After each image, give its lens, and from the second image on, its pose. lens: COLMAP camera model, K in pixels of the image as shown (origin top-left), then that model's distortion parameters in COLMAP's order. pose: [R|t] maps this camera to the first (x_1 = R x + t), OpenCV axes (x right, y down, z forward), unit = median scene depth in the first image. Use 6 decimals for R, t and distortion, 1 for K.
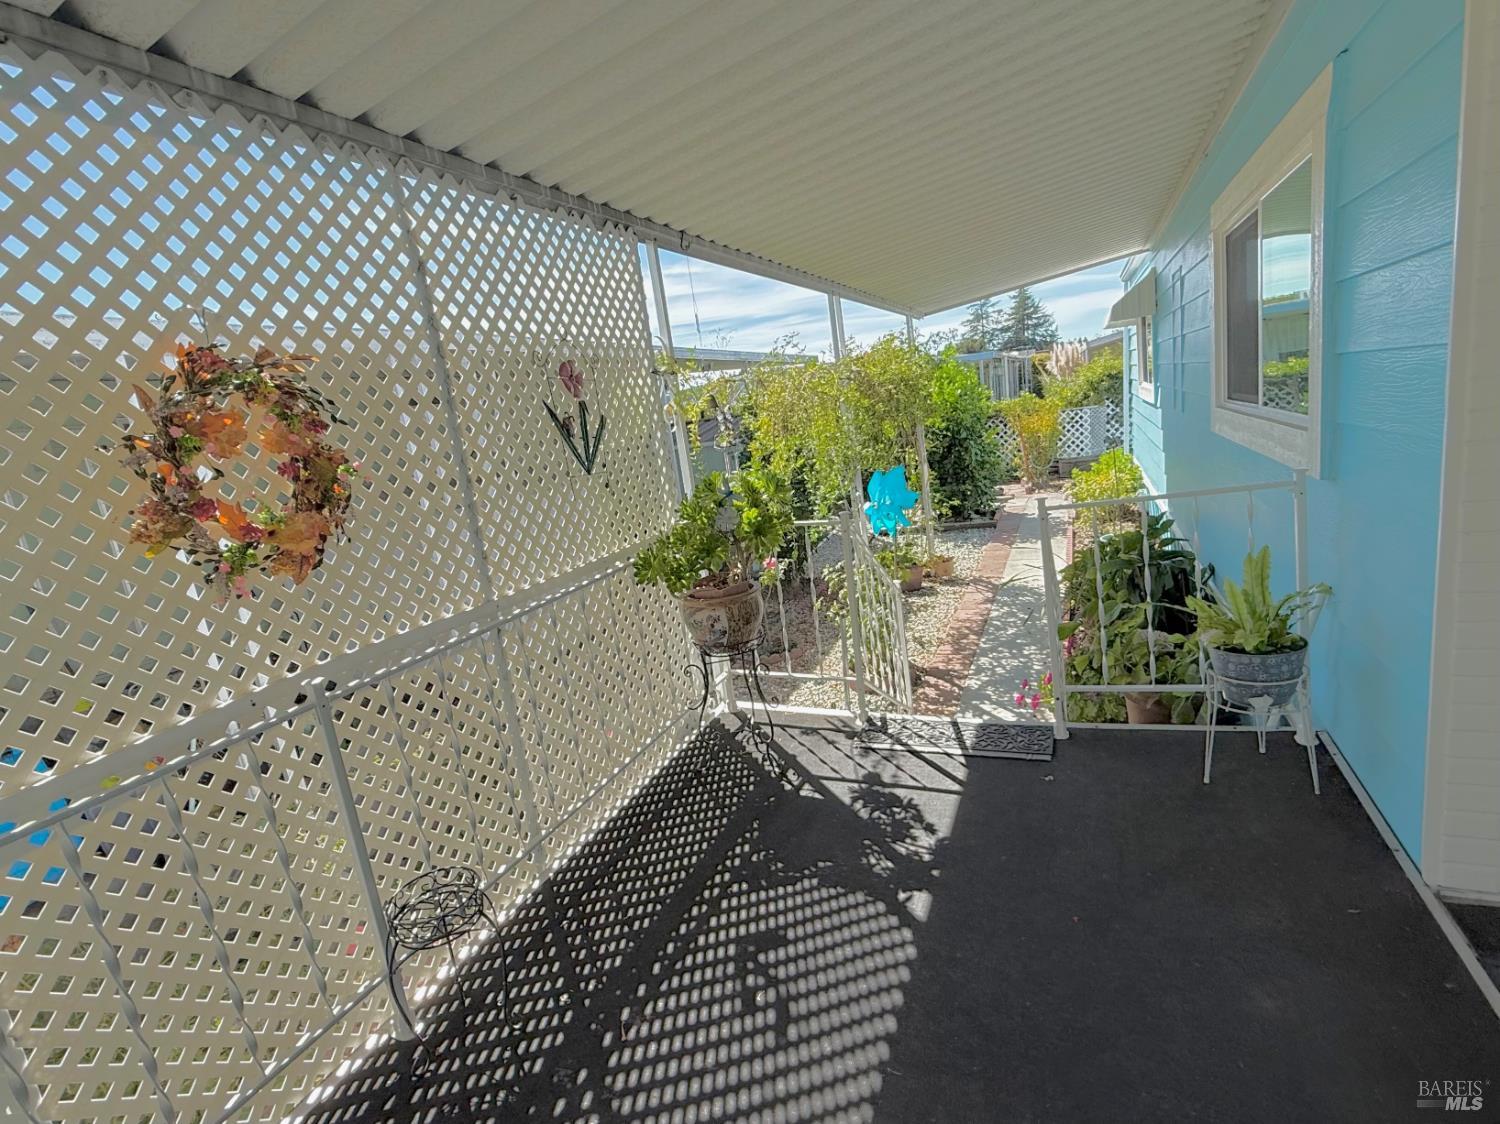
lens RADIAL K [[720.7, 0, 749.7], [0, 720.7, 563.4], [0, 0, 1]] dist [0.002438, 0.001383]
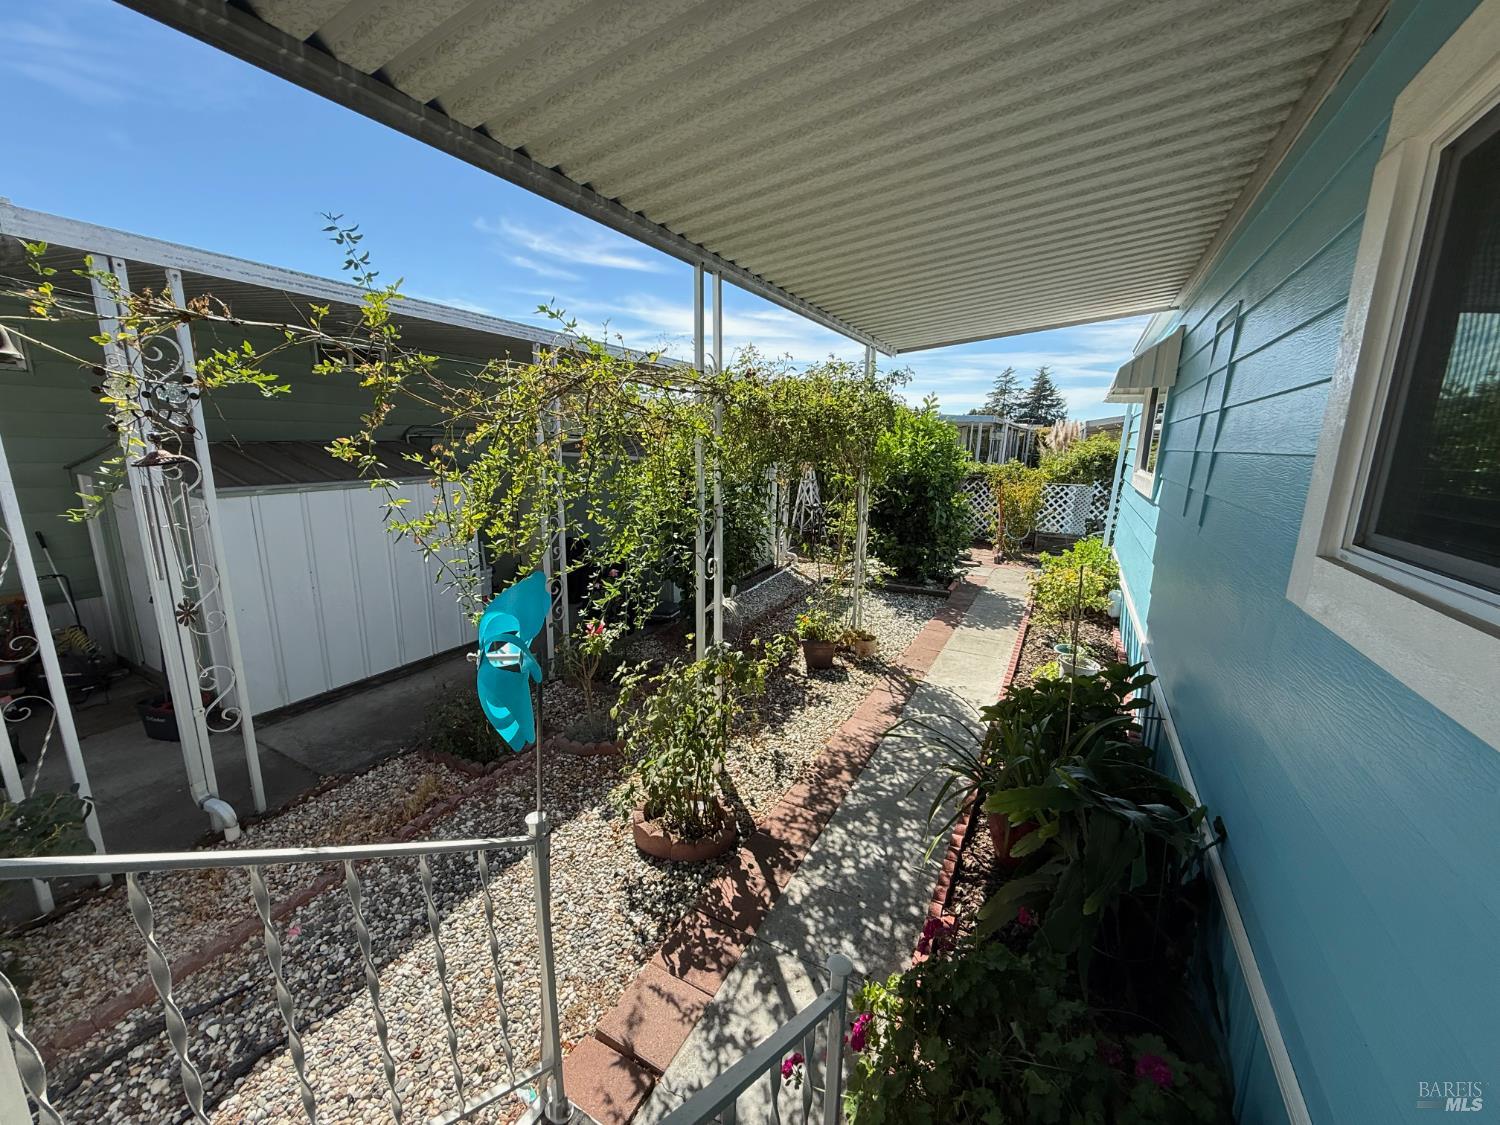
lens RADIAL K [[586.1, 0, 750.5], [0, 586.1, 563.4], [0, 0, 1]] dist [0.002771, -0.000475]
pose [[0.983877, 0.171668, -0.050153, 0.137268], [-0.171270, 0.985149, 0.012167, -0.067332], [0.051497, -0.003381, 0.998667, 0.265842]]
